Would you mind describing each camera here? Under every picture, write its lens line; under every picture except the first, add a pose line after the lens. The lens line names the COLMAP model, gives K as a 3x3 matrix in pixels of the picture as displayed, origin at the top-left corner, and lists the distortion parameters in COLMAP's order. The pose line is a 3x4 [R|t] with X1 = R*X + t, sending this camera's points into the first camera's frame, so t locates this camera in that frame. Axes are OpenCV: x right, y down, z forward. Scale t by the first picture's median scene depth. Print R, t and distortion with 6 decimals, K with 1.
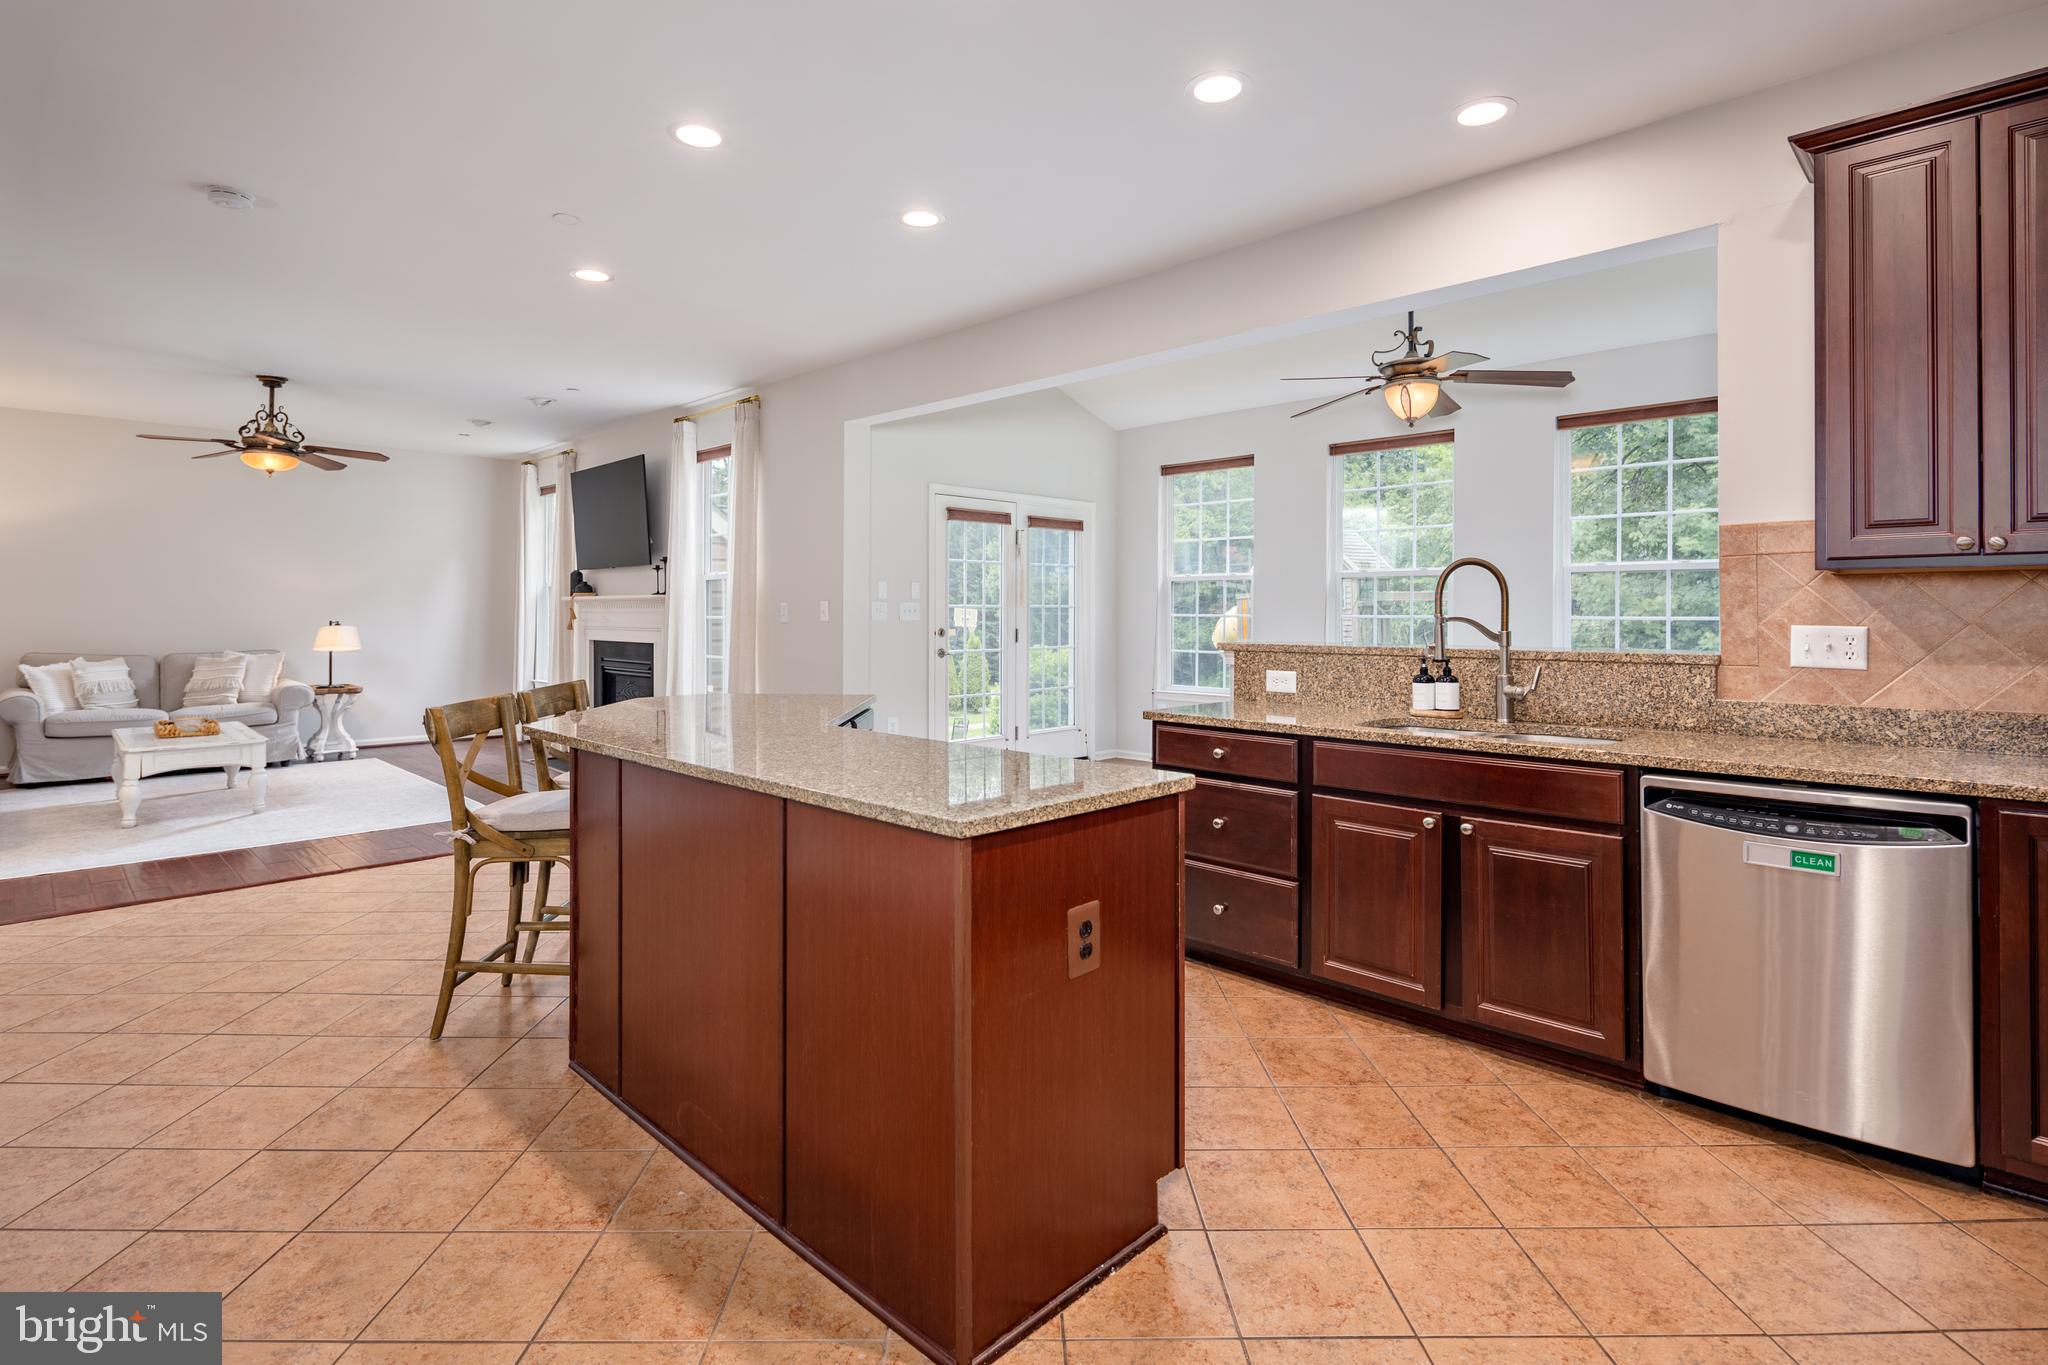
lens RADIAL K [[994.0, 0, 1010.8], [0, 994.0, 610.4], [0, 0, 1]] dist [0.008455, -0.006153]
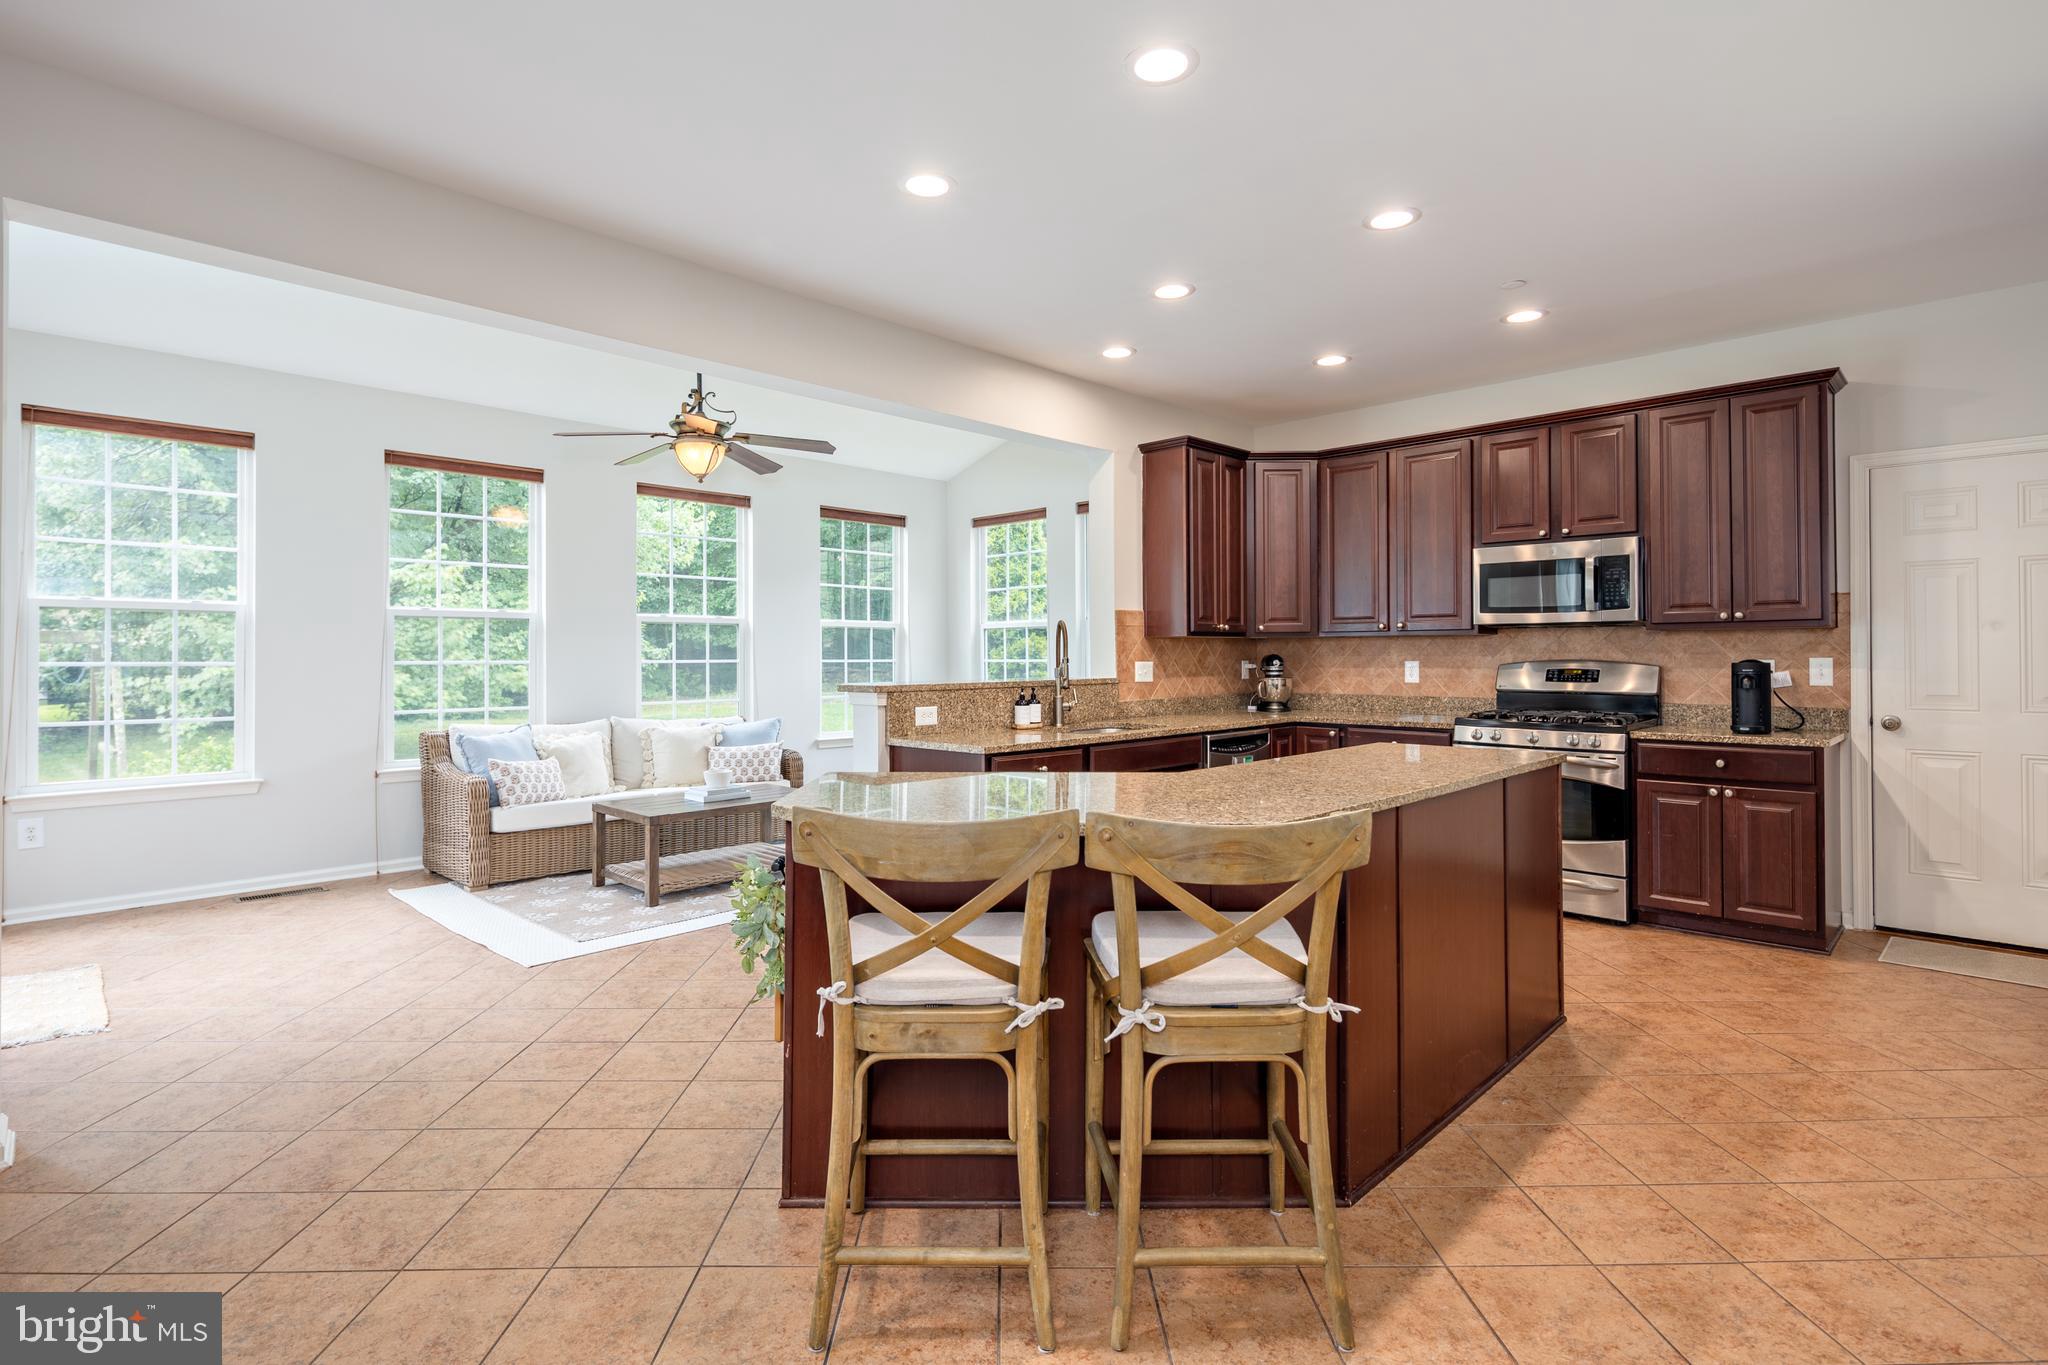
lens RADIAL K [[994.0, 0, 1020.9], [0, 994.0, 647.5], [0, 0, 1]] dist [0.008455, -0.006153]
pose [[-0.008731, 0.006554, 0.999940, -0.545343], [0.001176, 0.999978, -0.006544, -0.000458], [-0.999961, 0.001119, -0.008739, 0.549595]]
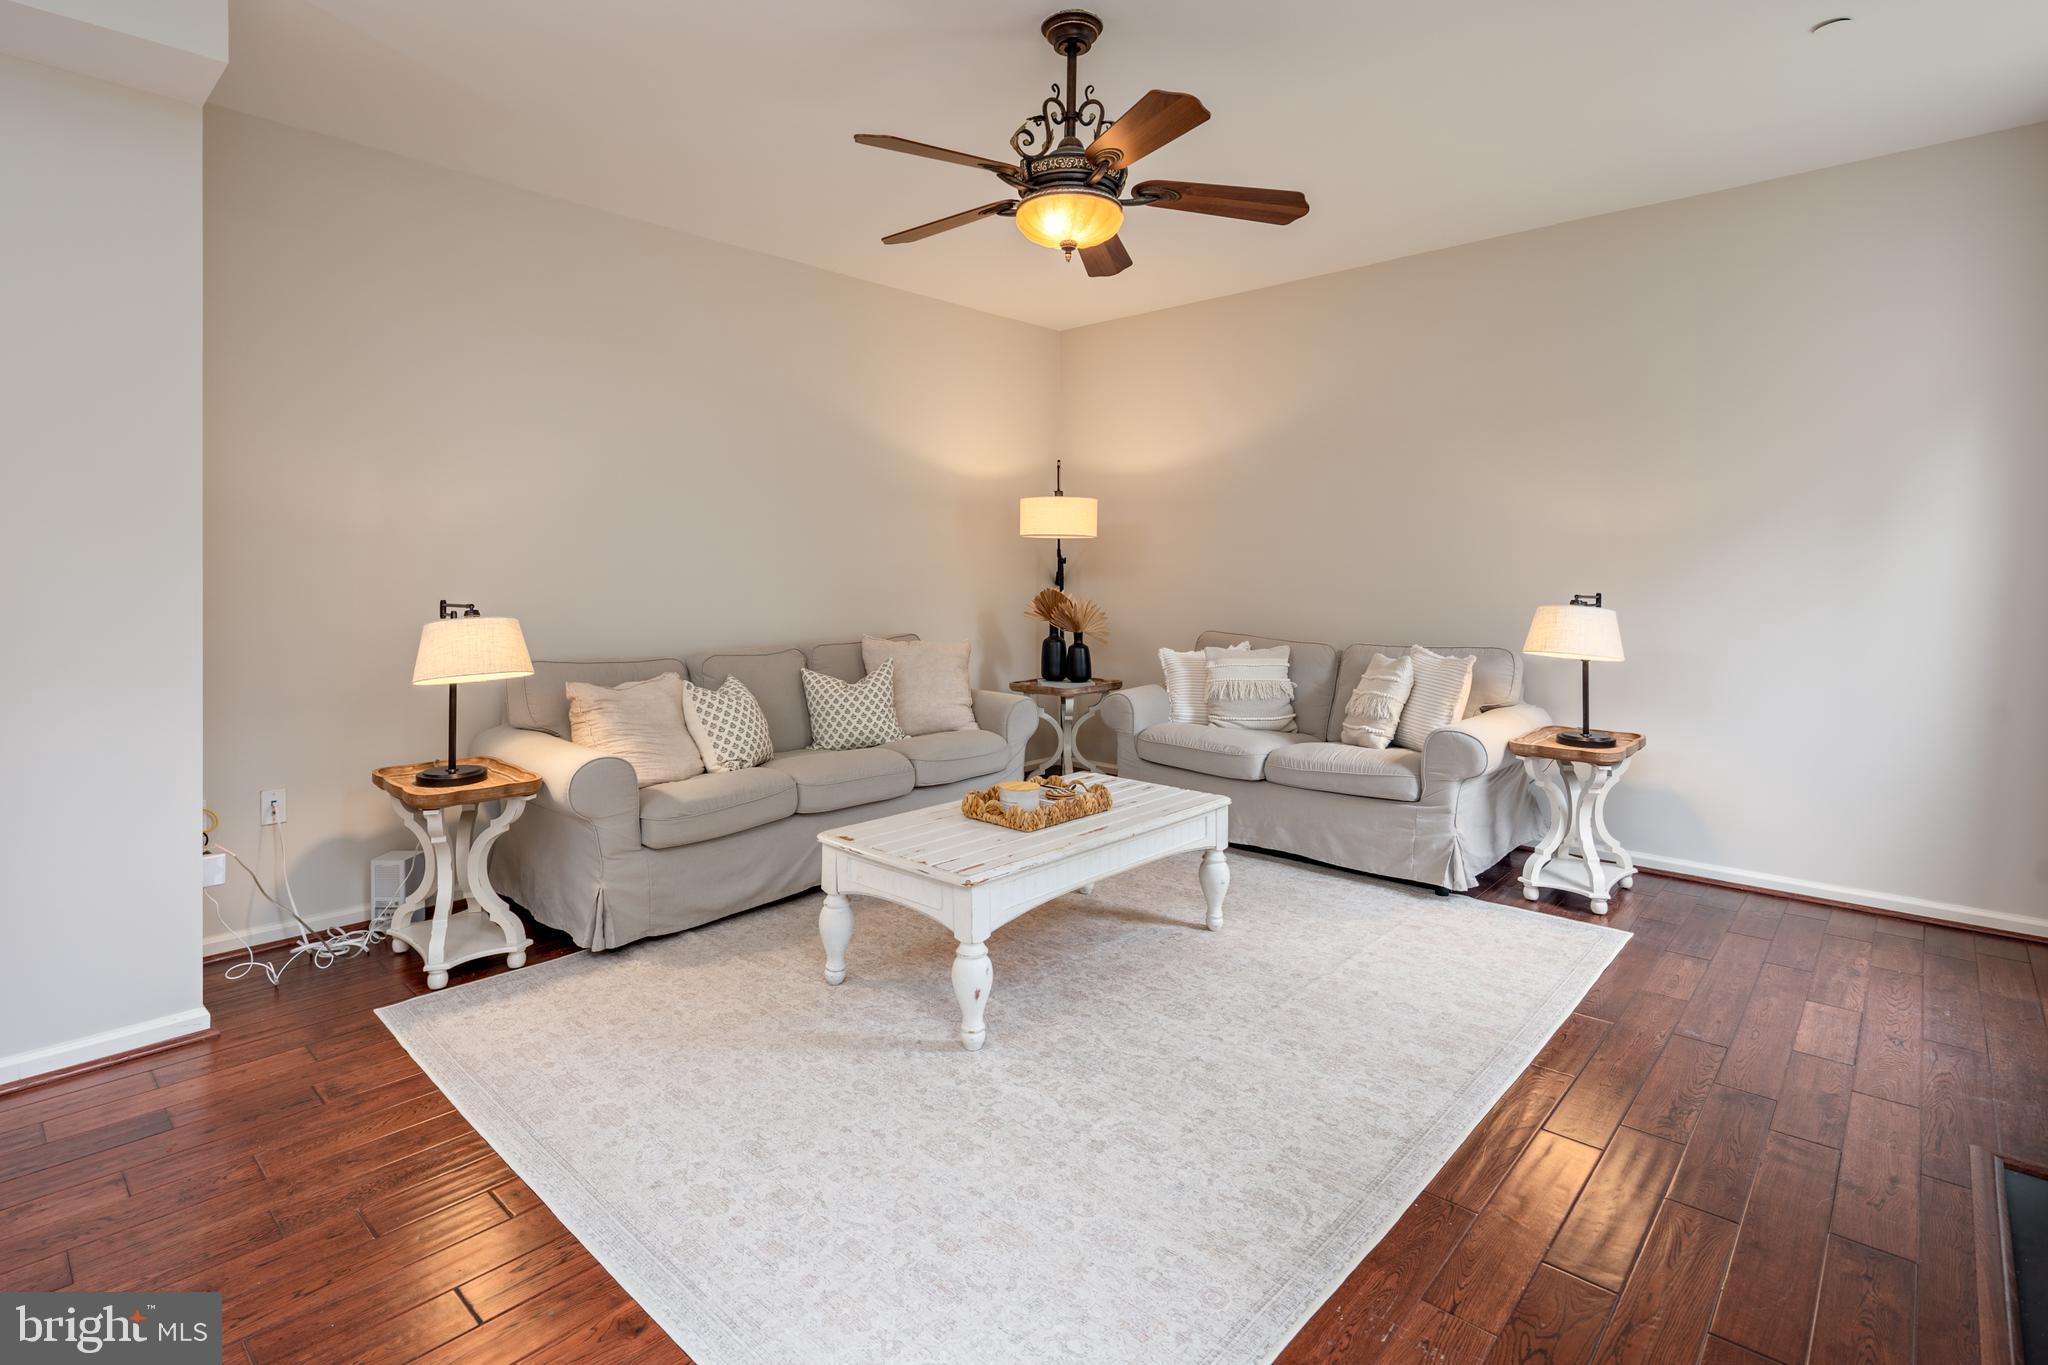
lens RADIAL K [[994.0, 0, 1020.1], [0, 994.0, 570.7], [0, 0, 1]] dist [0.008455, -0.006153]
pose [[0.039986, -0.004059, -0.999192, -0.316127], [0.002822, 0.999988, -0.003949, 0.001716], [0.999196, -0.002662, 0.039997, 0.963207]]
